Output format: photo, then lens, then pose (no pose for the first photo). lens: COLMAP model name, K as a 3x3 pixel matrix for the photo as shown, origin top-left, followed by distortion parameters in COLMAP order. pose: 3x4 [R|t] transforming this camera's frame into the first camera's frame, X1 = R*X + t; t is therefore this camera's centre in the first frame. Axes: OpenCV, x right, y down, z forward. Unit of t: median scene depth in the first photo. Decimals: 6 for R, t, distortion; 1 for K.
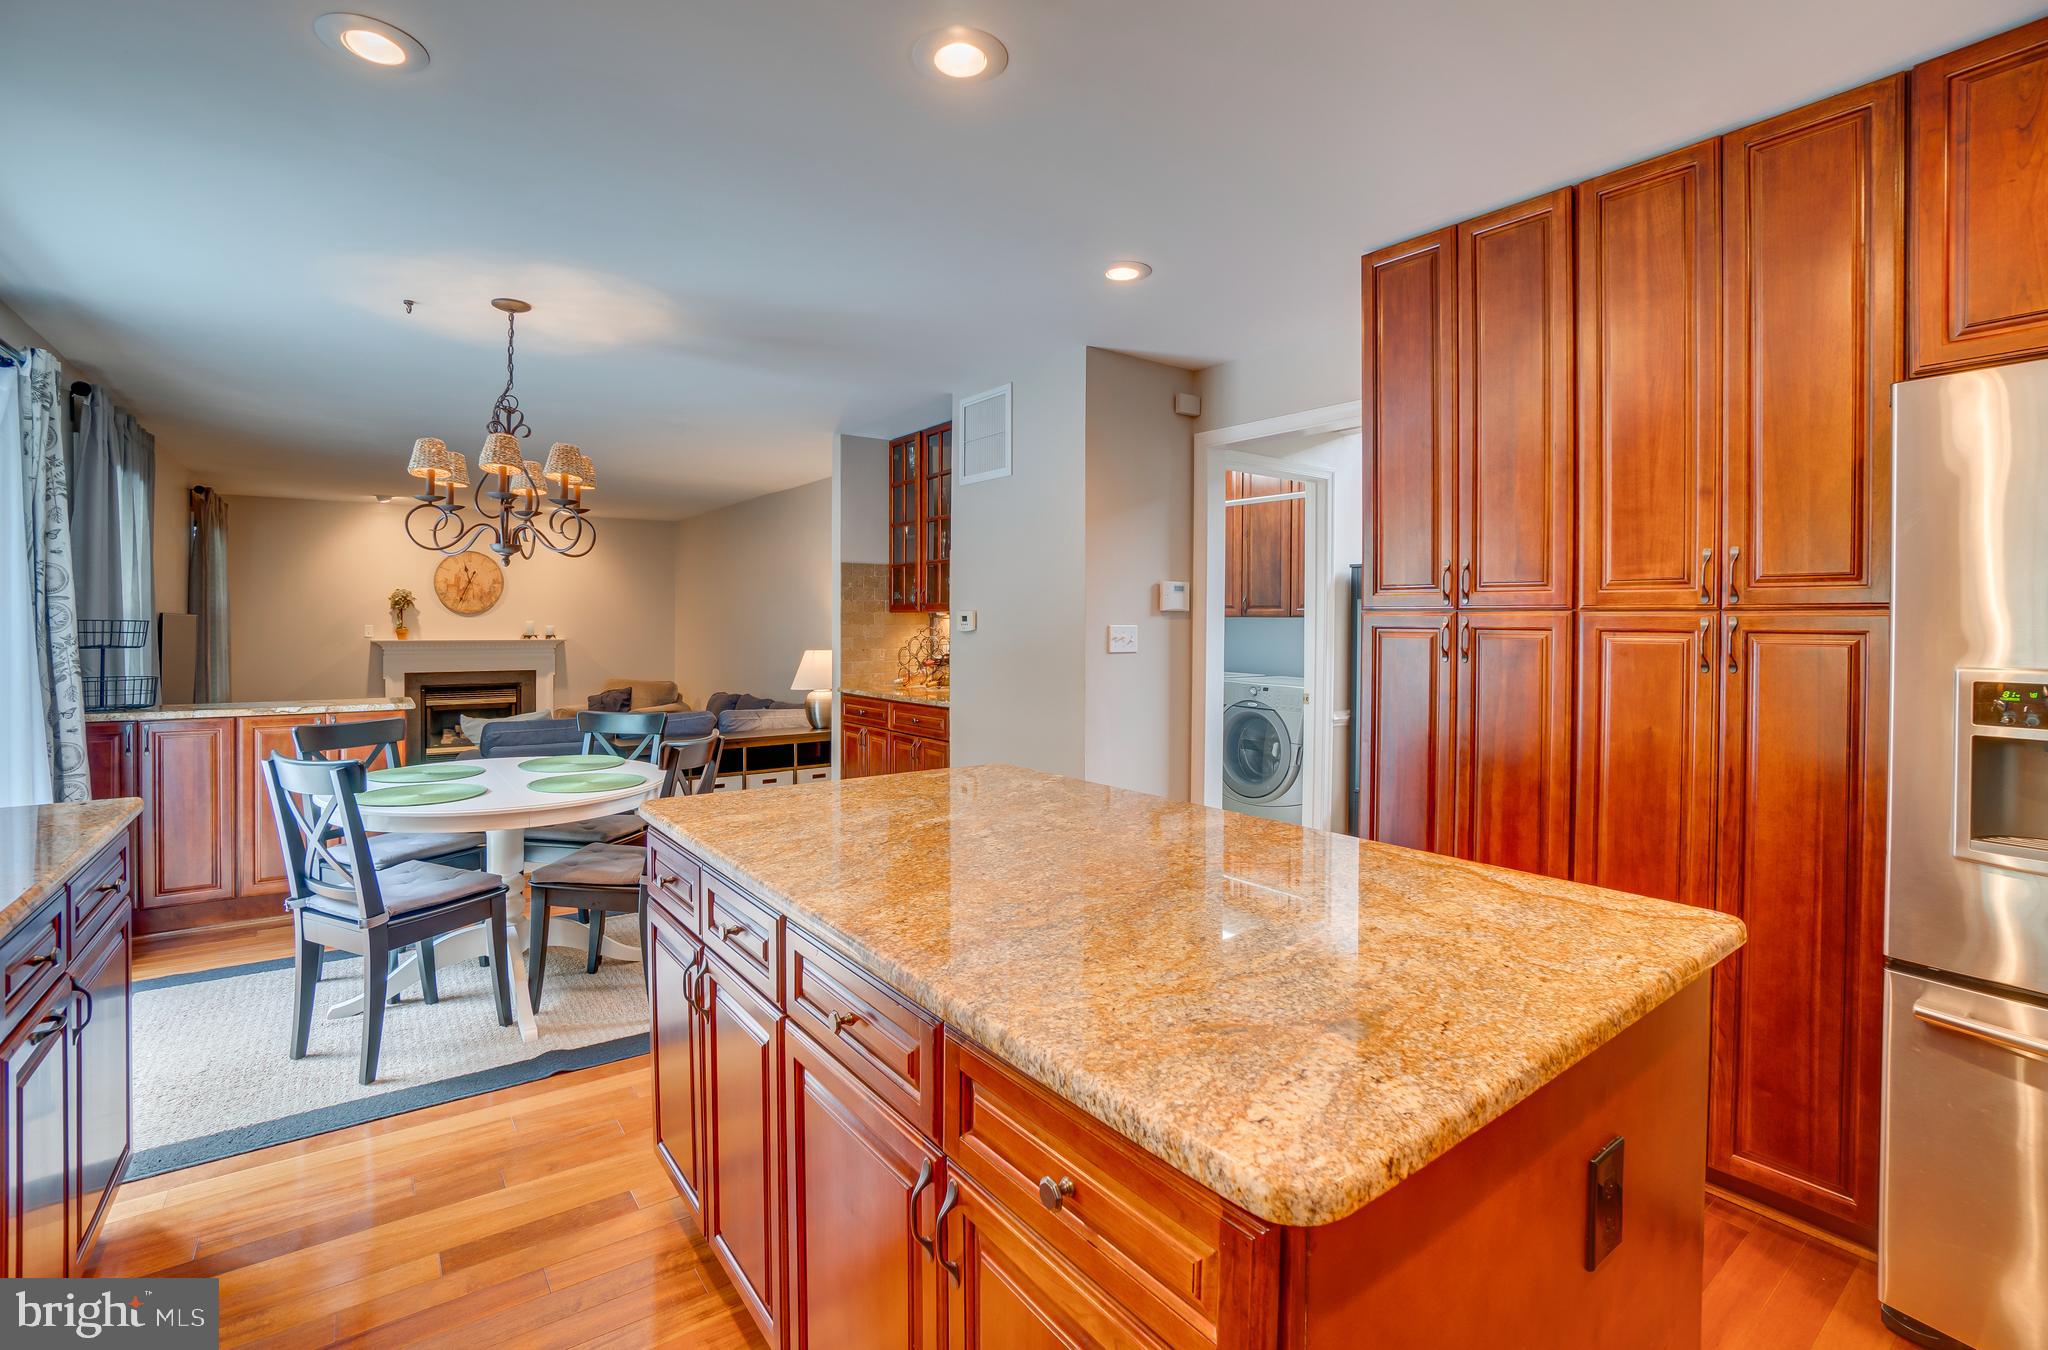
lens RADIAL K [[899.5, 0, 992.8], [0, 899.5, 635.6], [0, 0, 1]] dist [-0.019639, -0.000029]
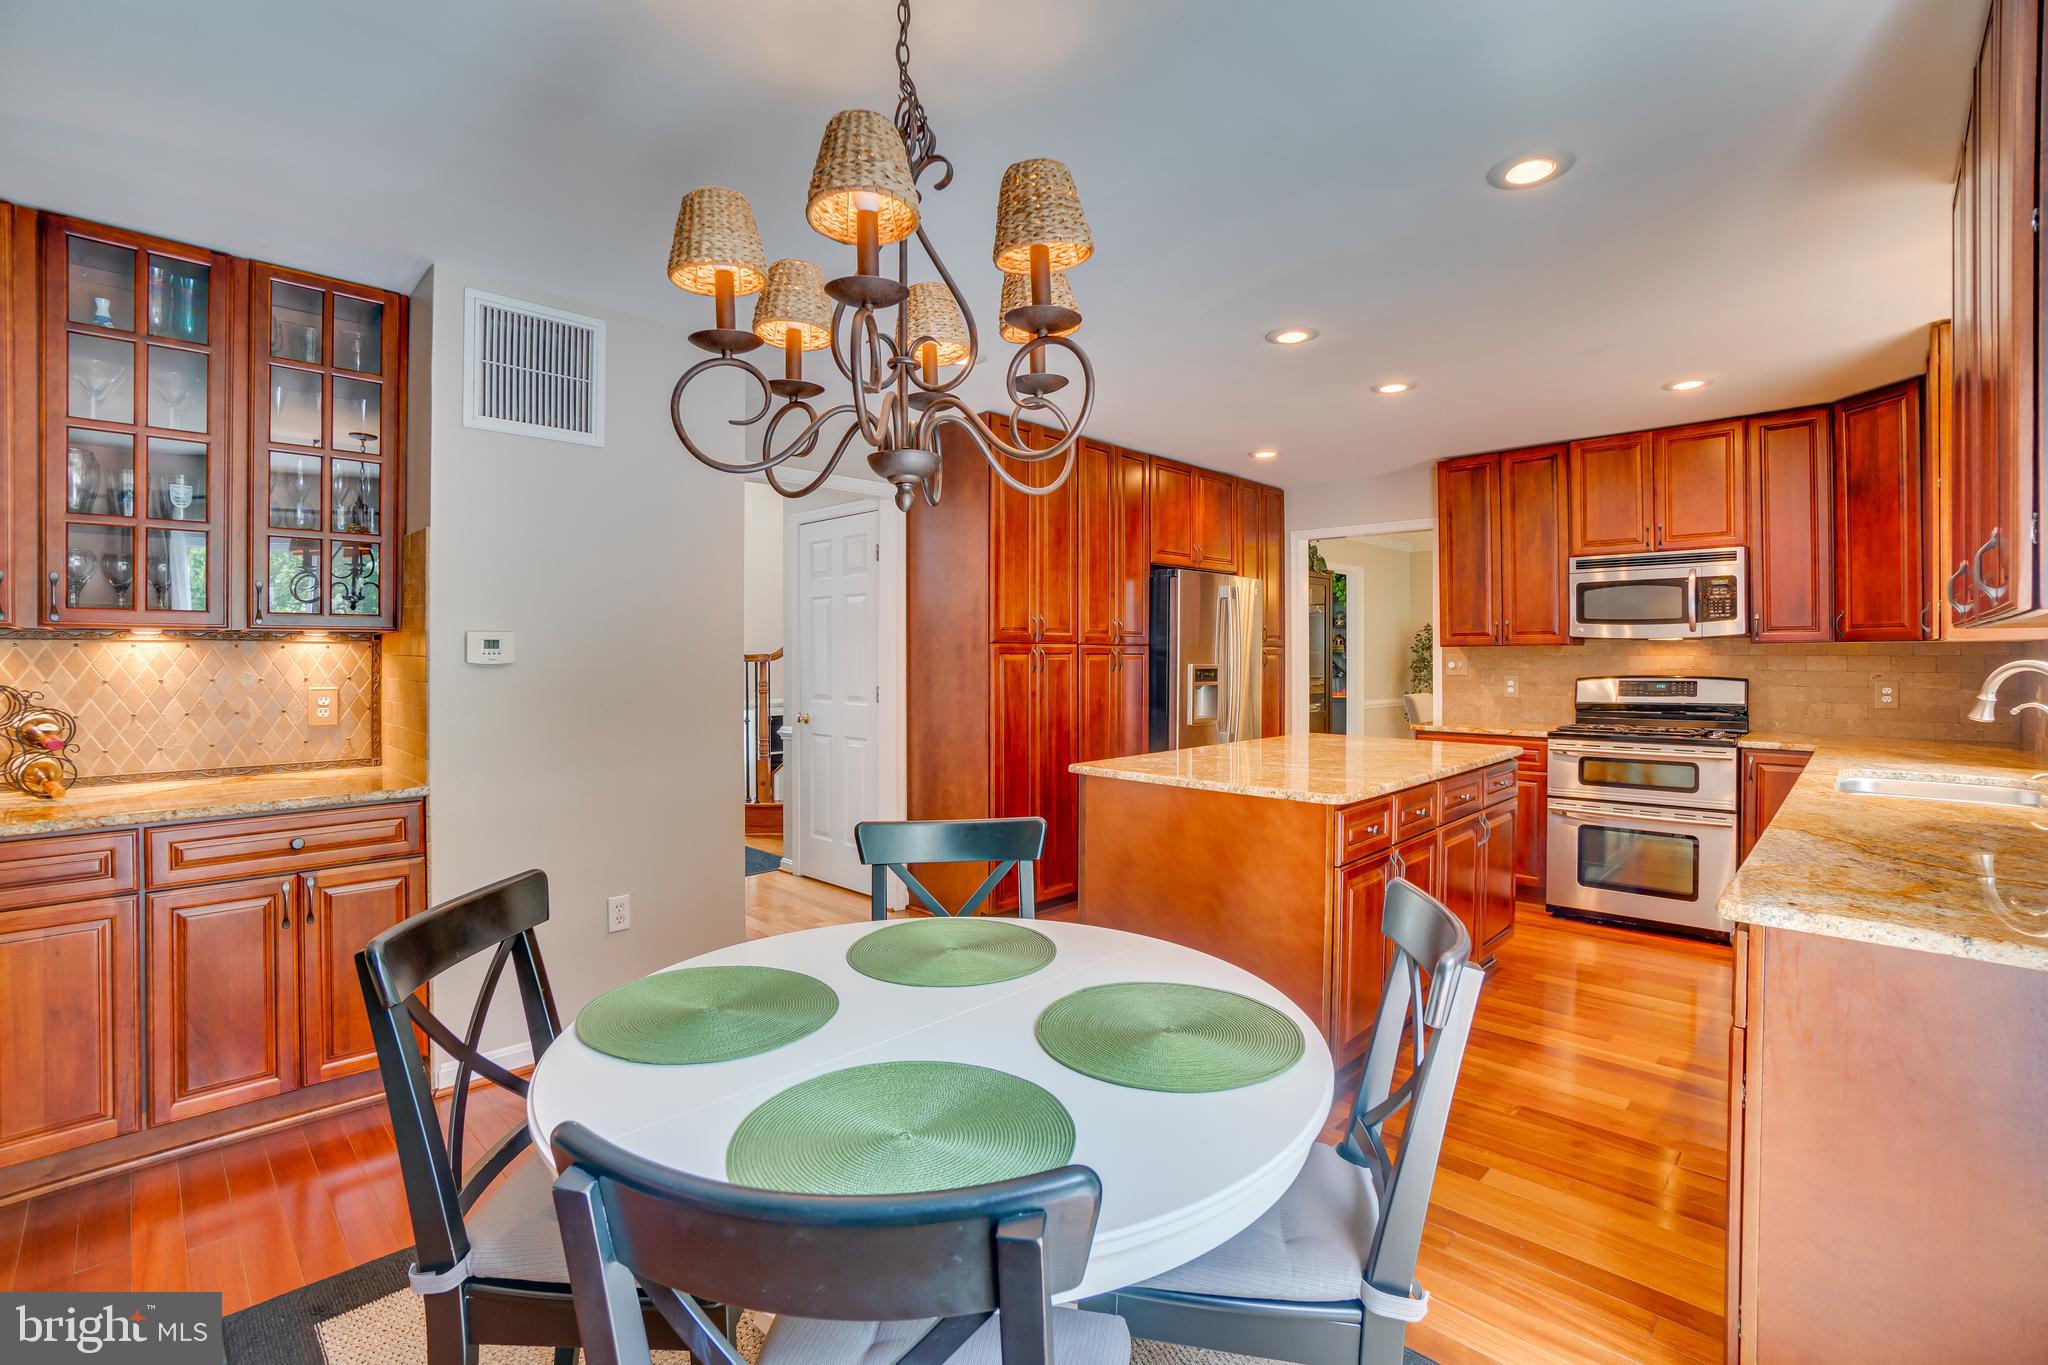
lens RADIAL K [[900.8, 0, 1053.7], [0, 900.8, 658.4], [0, 0, 1]] dist [-0.040524, 0.010154]
pose [[-0.211238, -0.008004, 0.977402, -0.470267], [0.012618, 0.999861, 0.010915, -0.006560], [-0.977353, 0.014639, -0.211107, 0.511968]]
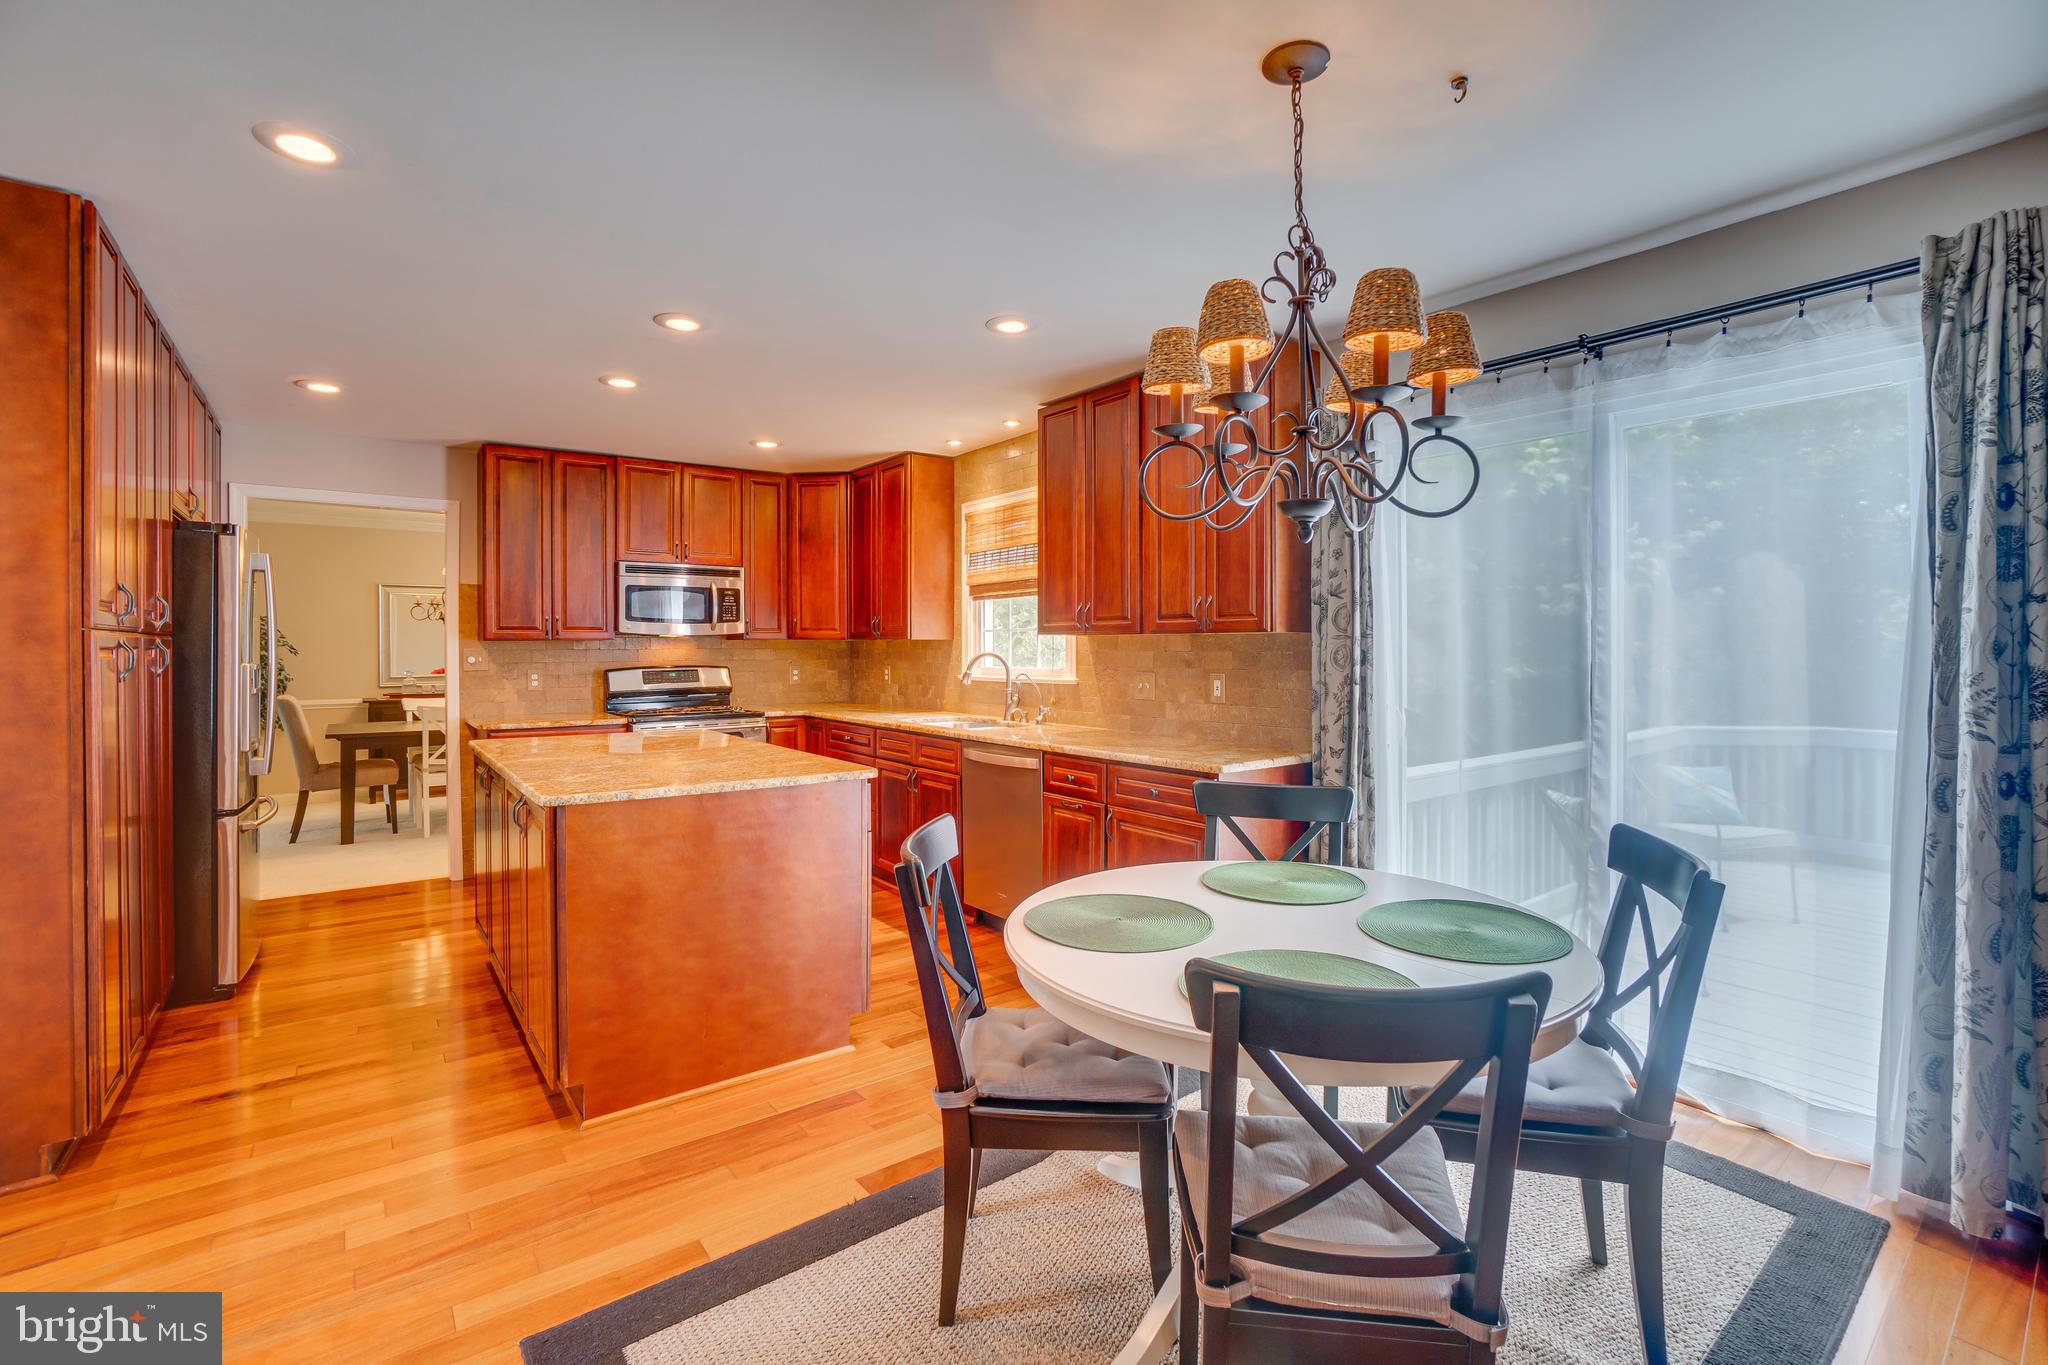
lens RADIAL K [[900.8, 0, 1001.2], [0, 900.8, 653.4], [0, 0, 1]] dist [-0.040524, 0.010154]
pose [[-0.999755, -0.003137, -0.021912, -0.177636], [-0.003616, 0.999754, 0.021864, -0.011123], [0.021838, 0.021938, -0.999521, 0.765473]]
